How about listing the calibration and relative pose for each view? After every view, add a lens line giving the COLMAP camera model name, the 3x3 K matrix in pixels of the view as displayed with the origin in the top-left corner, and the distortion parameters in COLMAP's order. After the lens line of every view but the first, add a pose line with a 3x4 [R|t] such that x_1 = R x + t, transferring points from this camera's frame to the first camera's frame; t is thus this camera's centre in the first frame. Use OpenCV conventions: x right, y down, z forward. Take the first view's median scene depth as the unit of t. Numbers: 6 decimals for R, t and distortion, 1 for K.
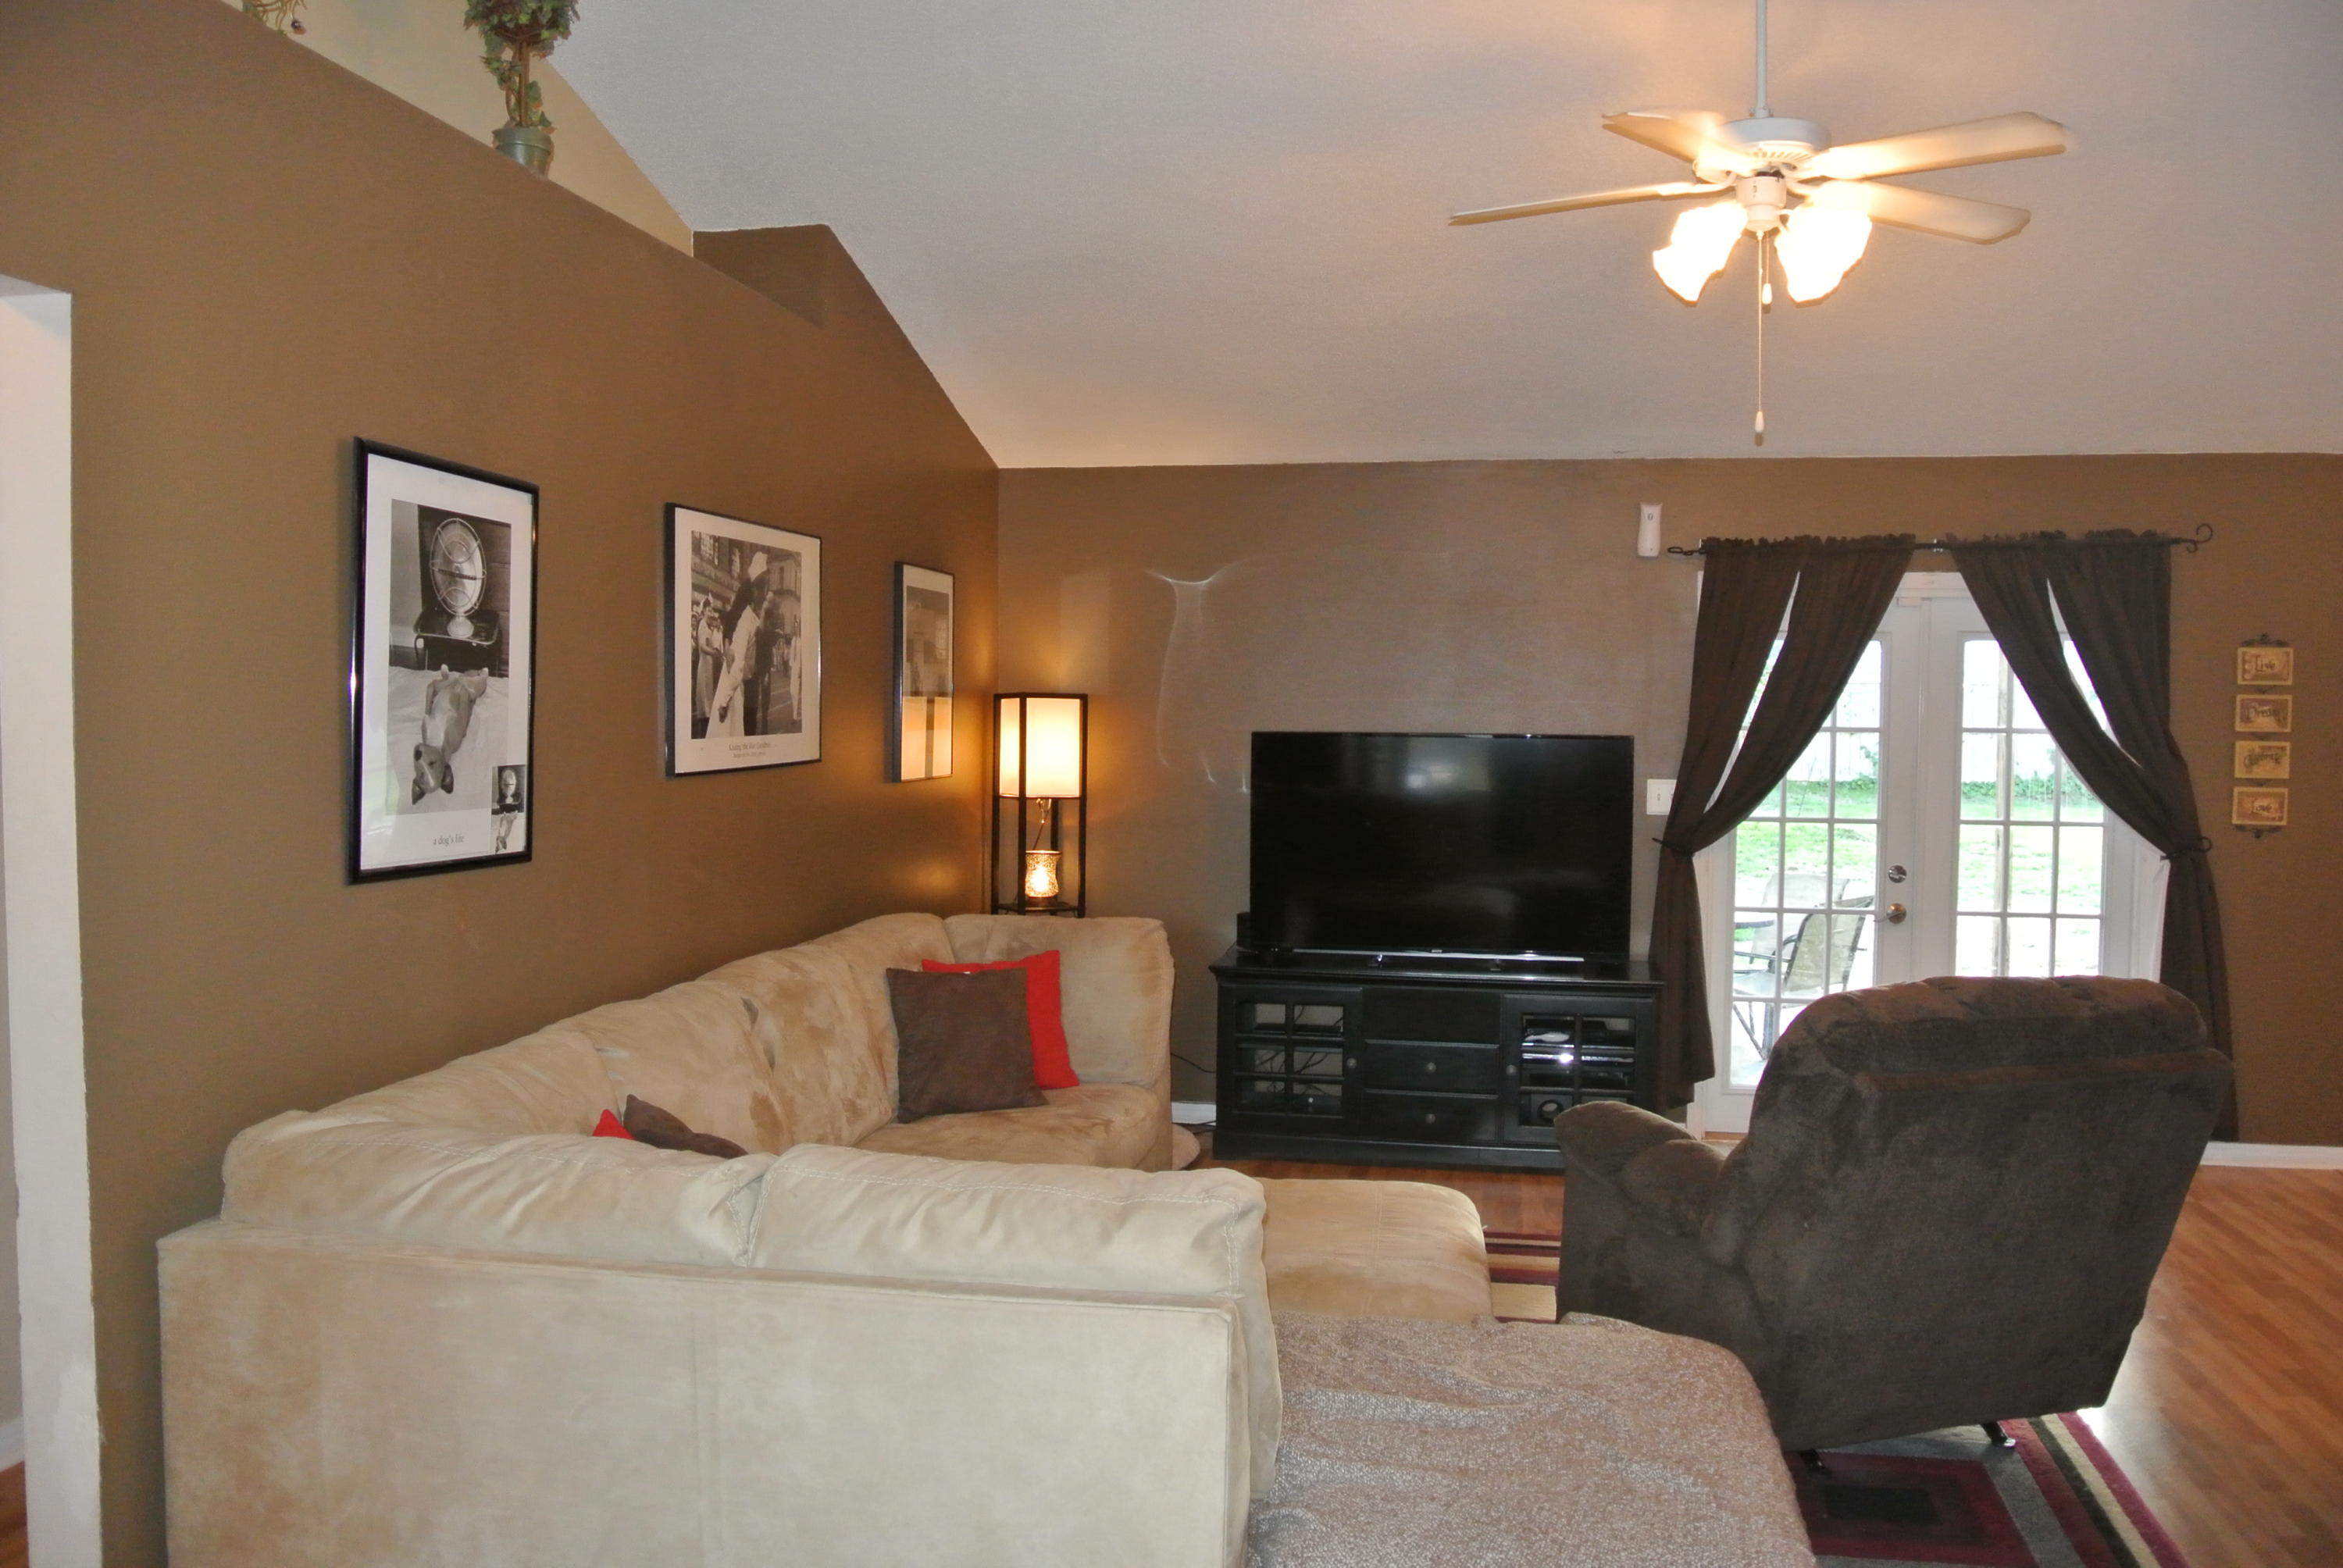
lens RADIAL K [[1838.3, 0, 1171.5], [0, 1838.3, 784.0], [0, 0, 1]] dist [-0.041379, 0.000149]
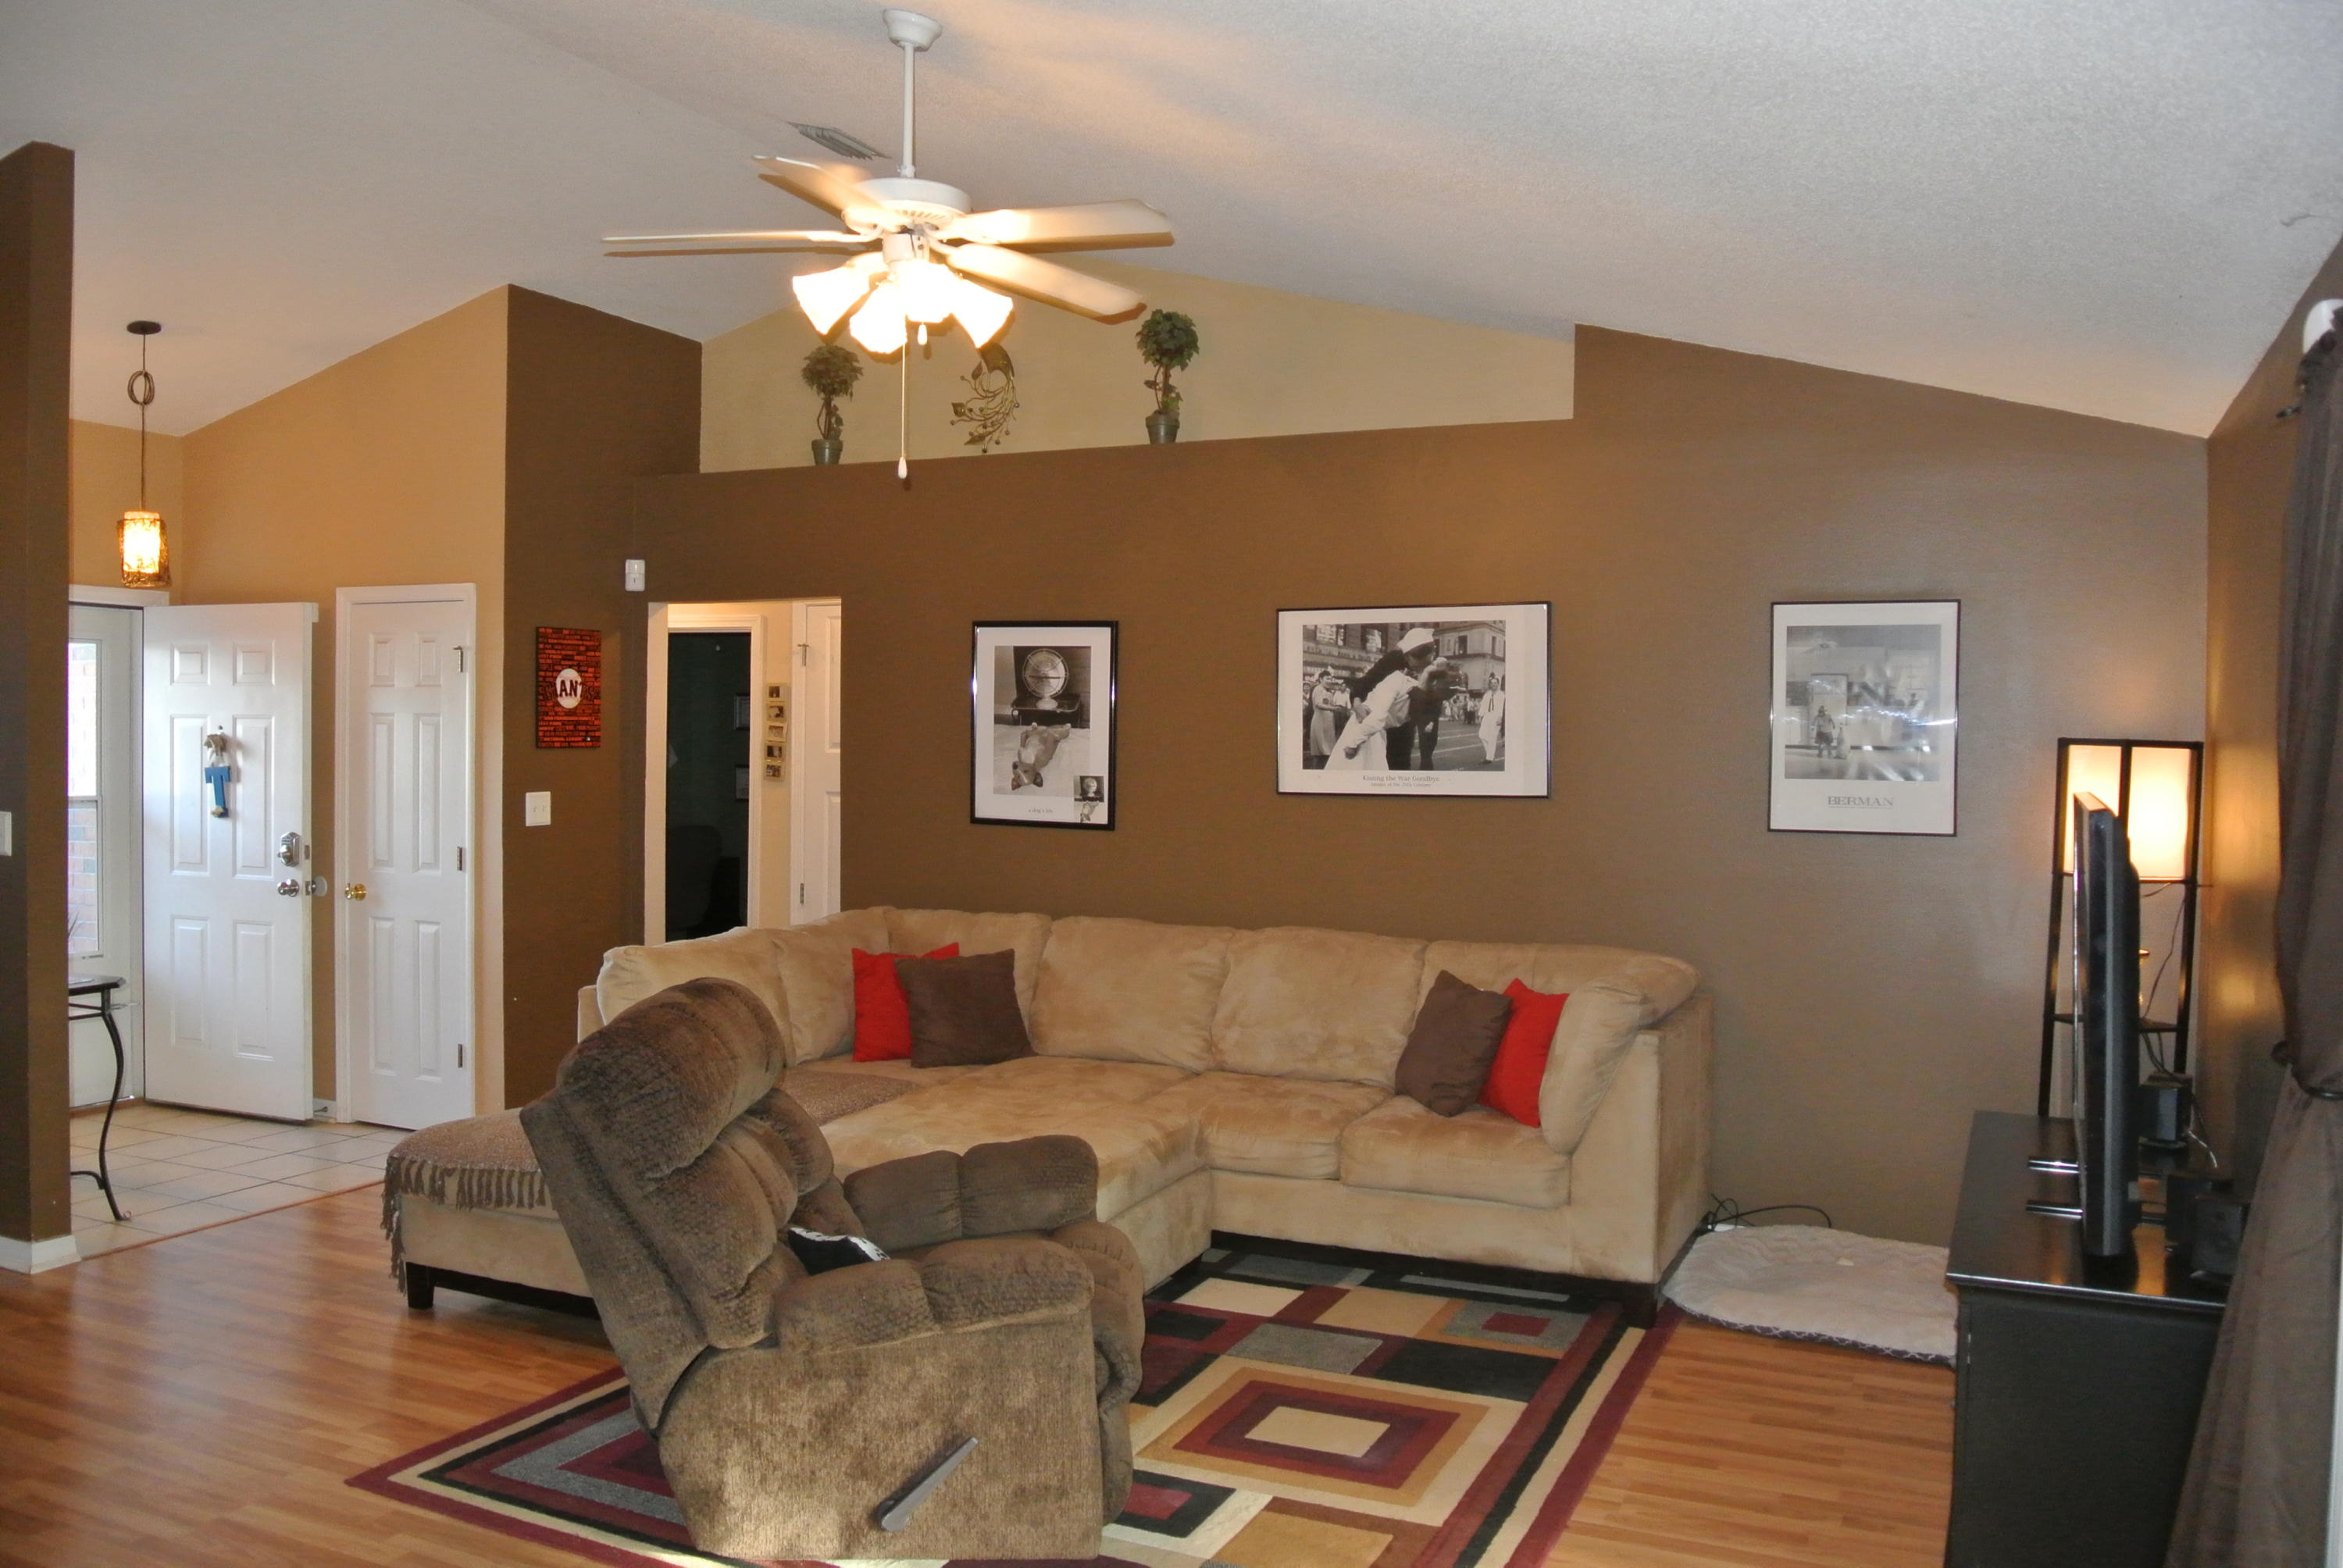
lens RADIAL K [[1838.3, 0, 1171.5], [0, 1838.3, 784.0], [0, 0, 1]] dist [-0.041379, 0.000149]
pose [[-0.253577, 0.019632, -0.967116, 1.404368], [-0.052051, 0.998069, 0.033908, -0.068529], [0.965914, 0.058938, -0.252065, 1.530084]]
